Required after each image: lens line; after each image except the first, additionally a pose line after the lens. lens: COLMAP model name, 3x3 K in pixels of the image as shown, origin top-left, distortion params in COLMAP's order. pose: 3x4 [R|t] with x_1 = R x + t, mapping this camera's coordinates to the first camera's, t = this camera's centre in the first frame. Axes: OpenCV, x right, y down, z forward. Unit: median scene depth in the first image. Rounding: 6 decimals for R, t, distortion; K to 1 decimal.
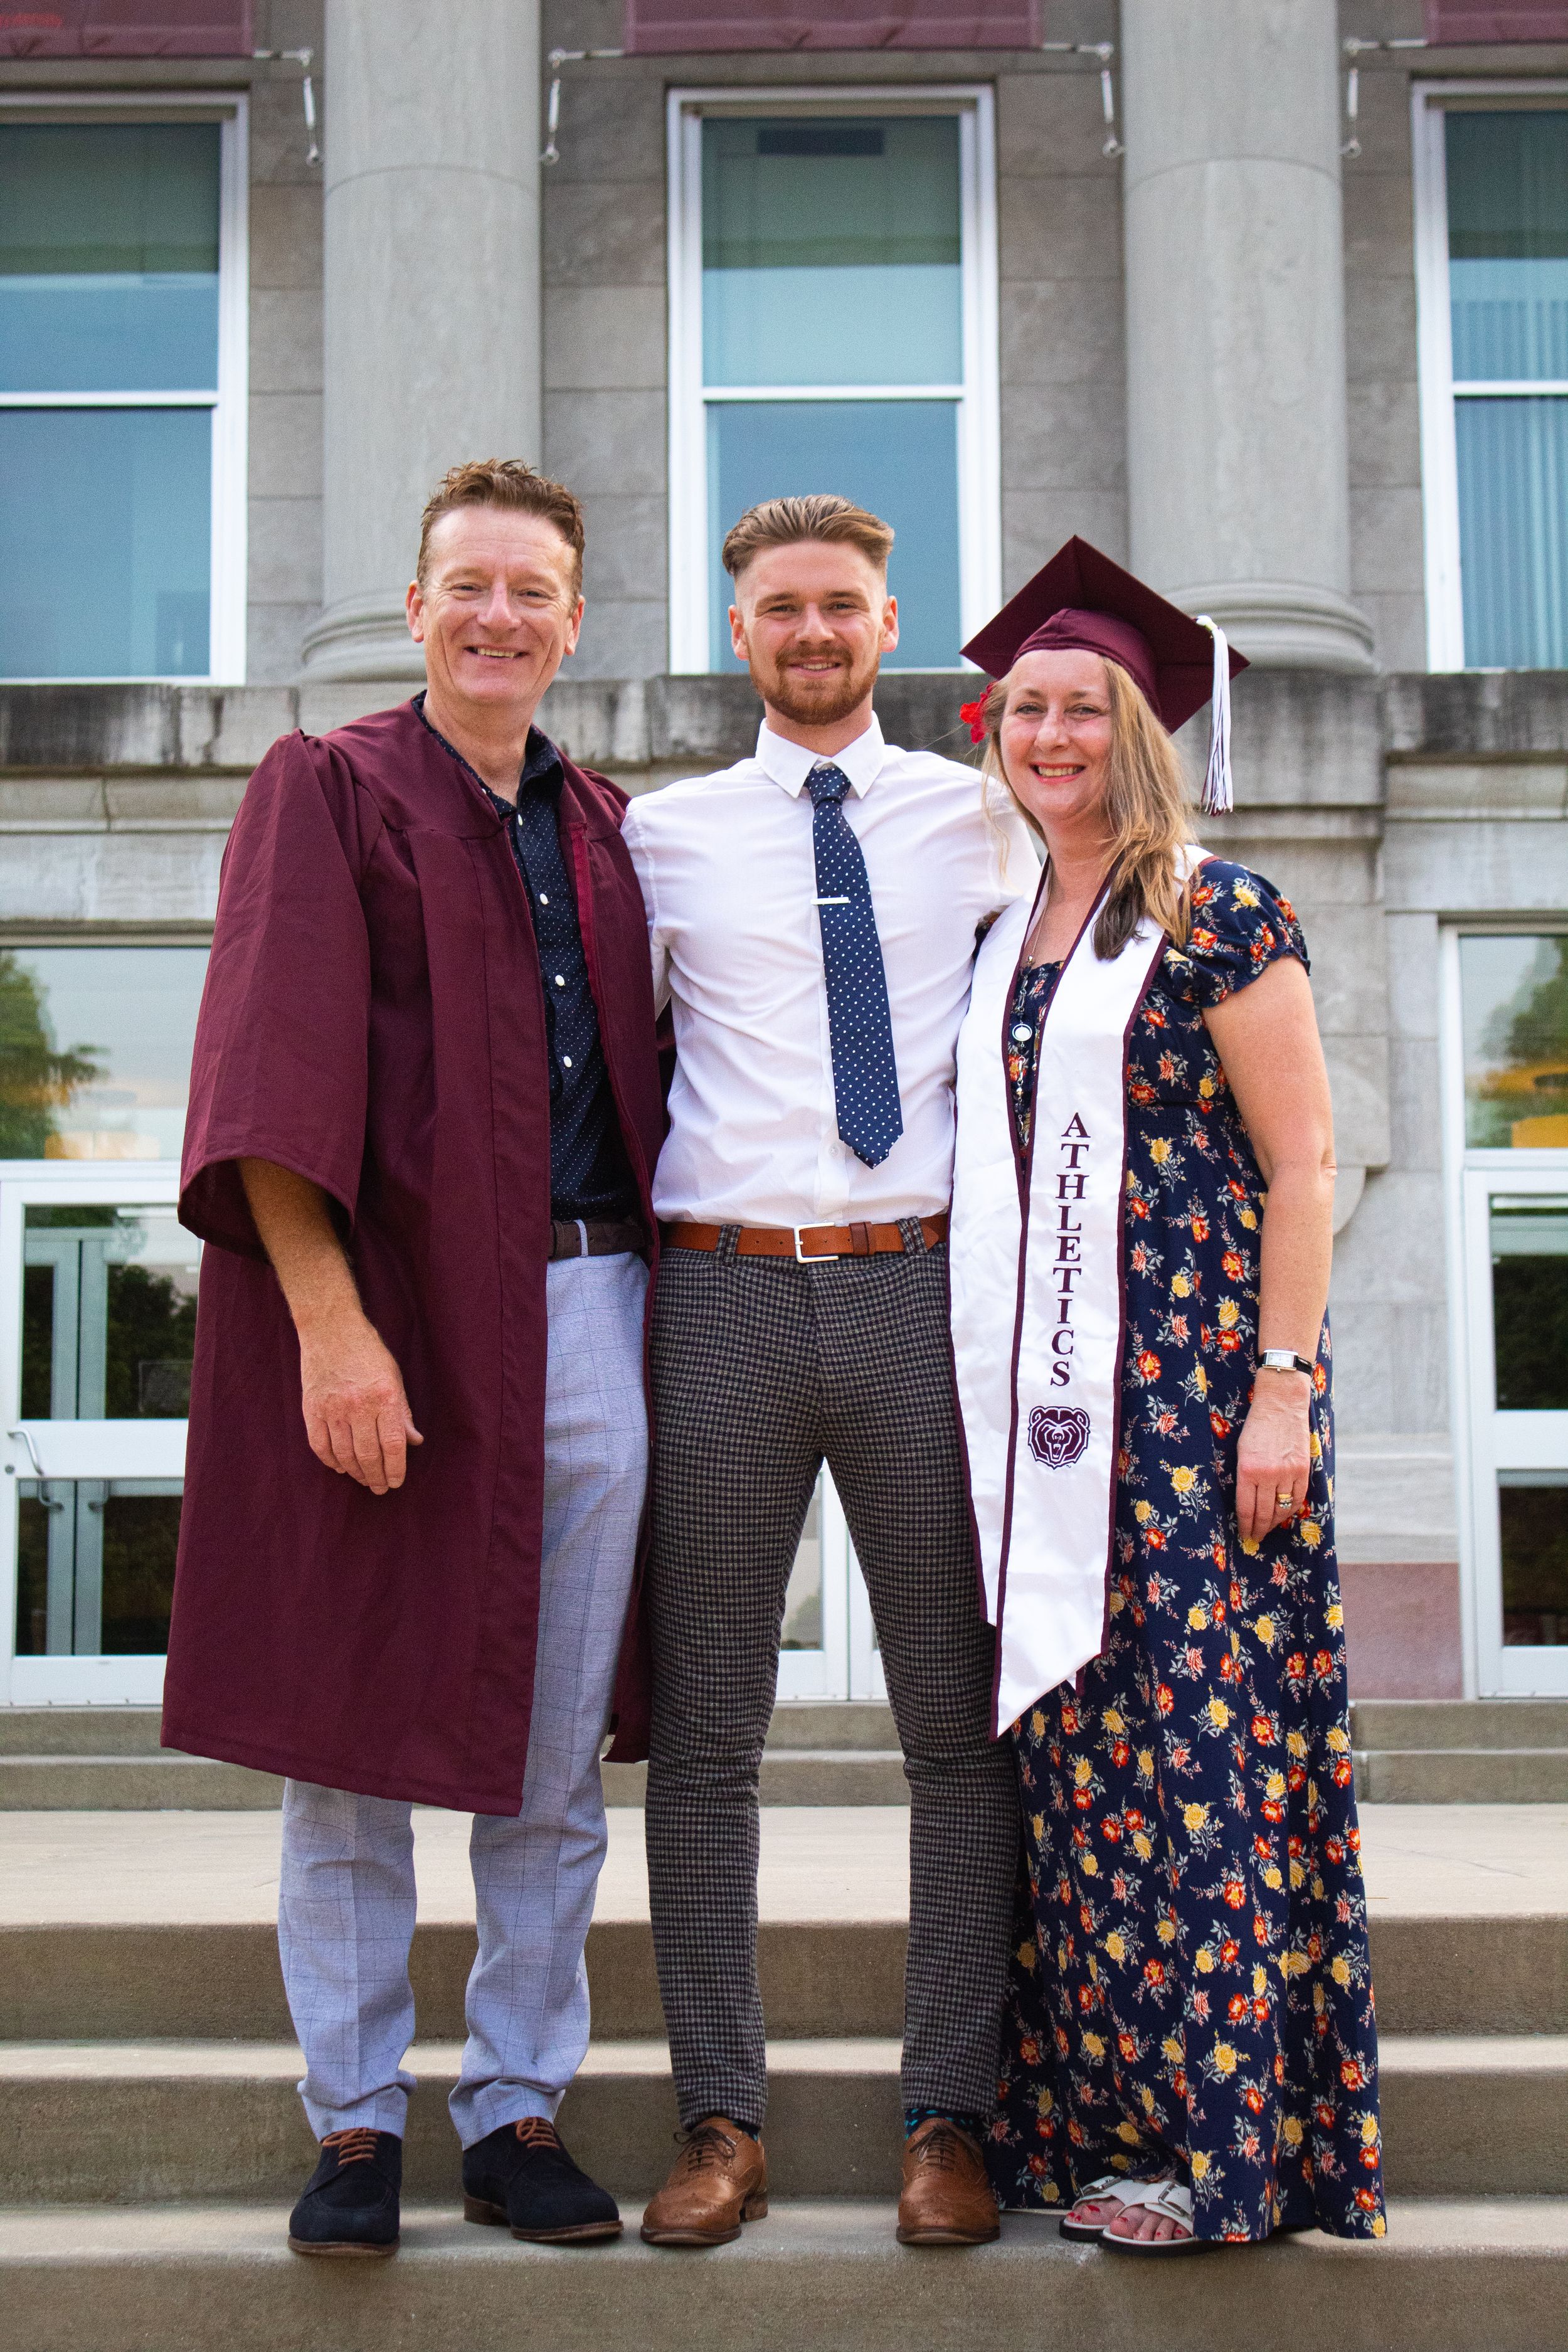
lens RADIAL K [[4341.9, 0, 784.0], [0, 4341.9, 1176.0], [0, 0, 1]] dist [0.056650, 0.107534]
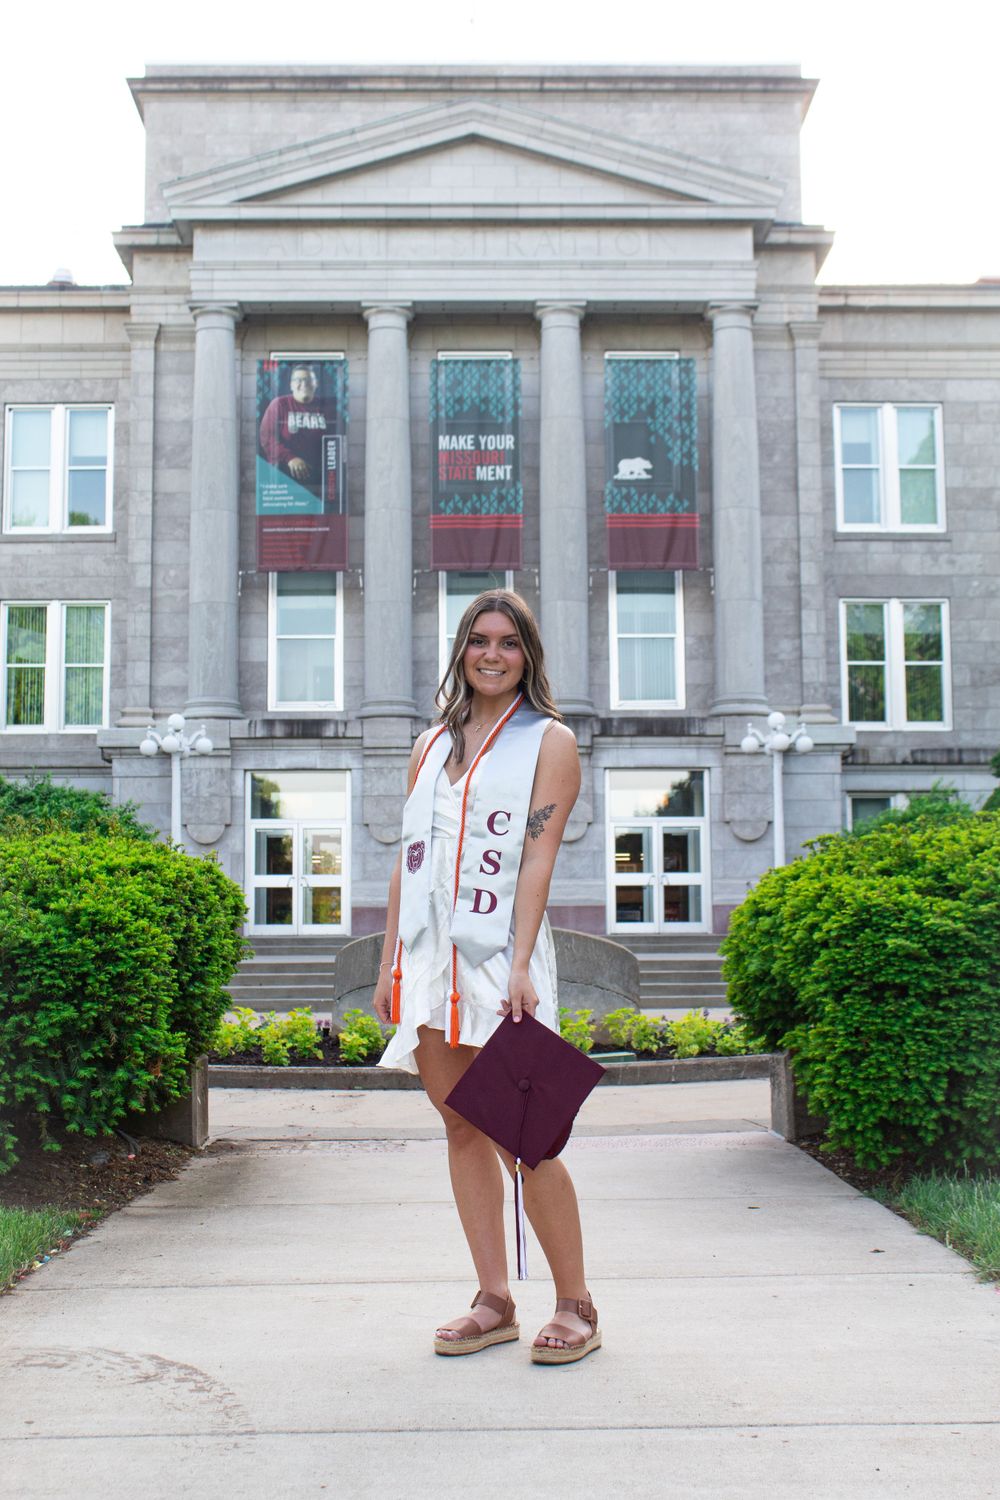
lens RADIAL K [[1989.2, 0, 500.0], [0, 1989.2, 750.0], [0, 0, 1]] dist [-0.003657, 0.001869]
pose [[0.999728, 0.002005, 0.023227, -0.012105], [-0.002853, 0.999328, 0.036557, -0.148162], [-0.023138, -0.036613, 0.999062, -1.081063]]
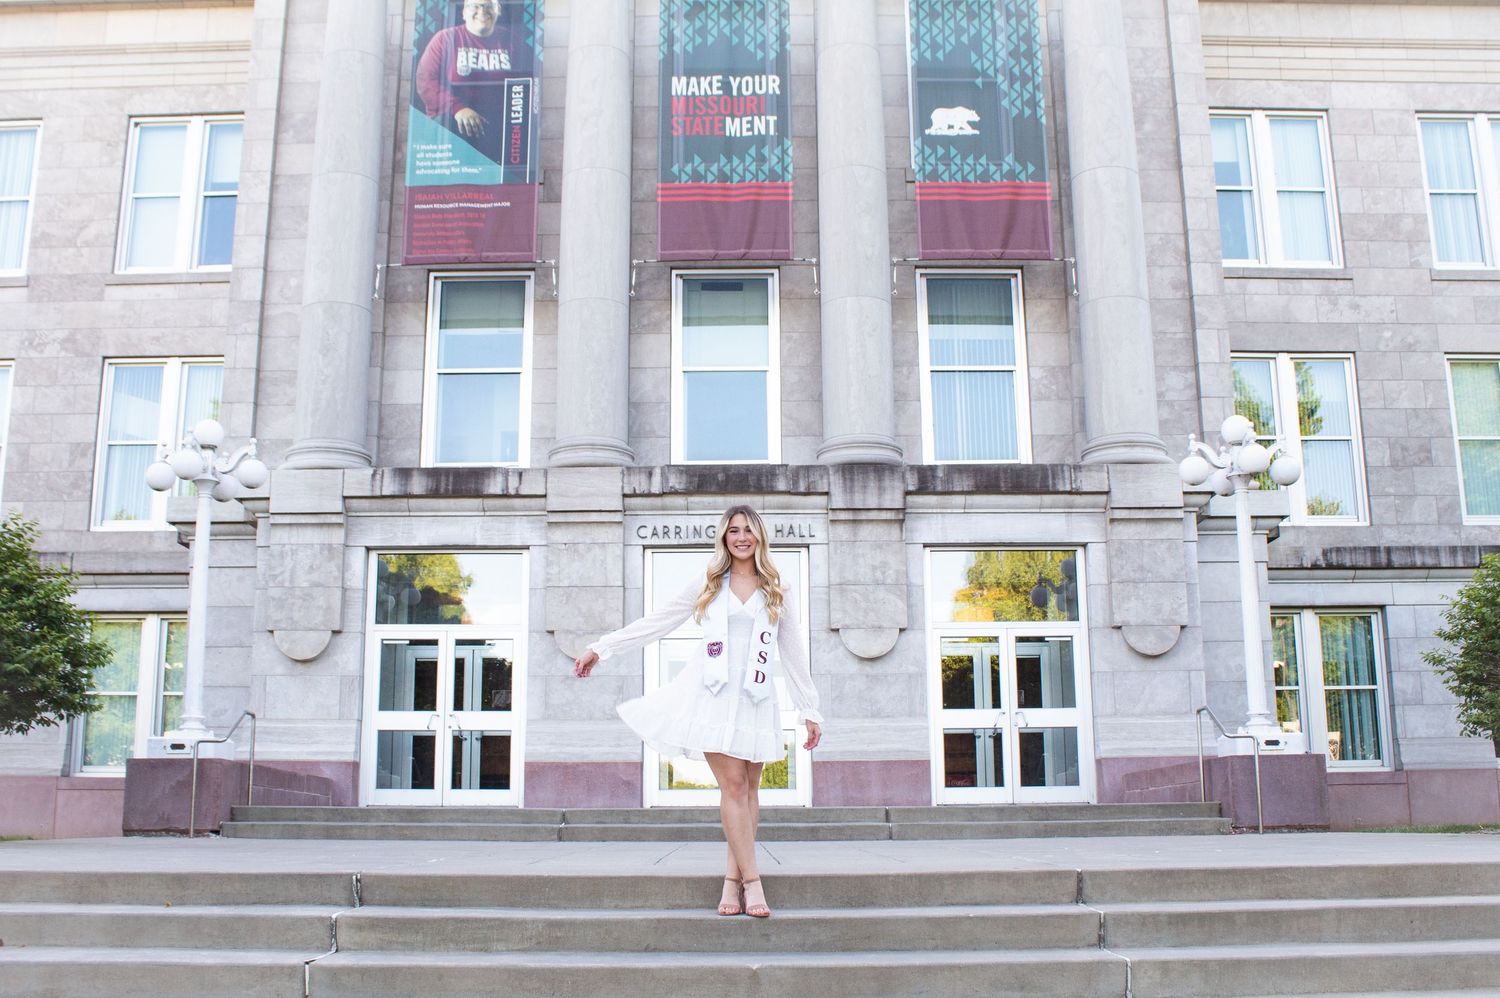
lens RADIAL K [[1567.1, 0, 734.8], [0, 1567.1, 498.3], [0, 0, 1]] dist [-0.153669, 0.176225]
pose [[0.999973, 0.002867, 0.006734, 0.011110], [-0.002375, 0.997409, -0.071905, -0.012643], [-0.006923, 0.071888, 0.997389, -0.080453]]
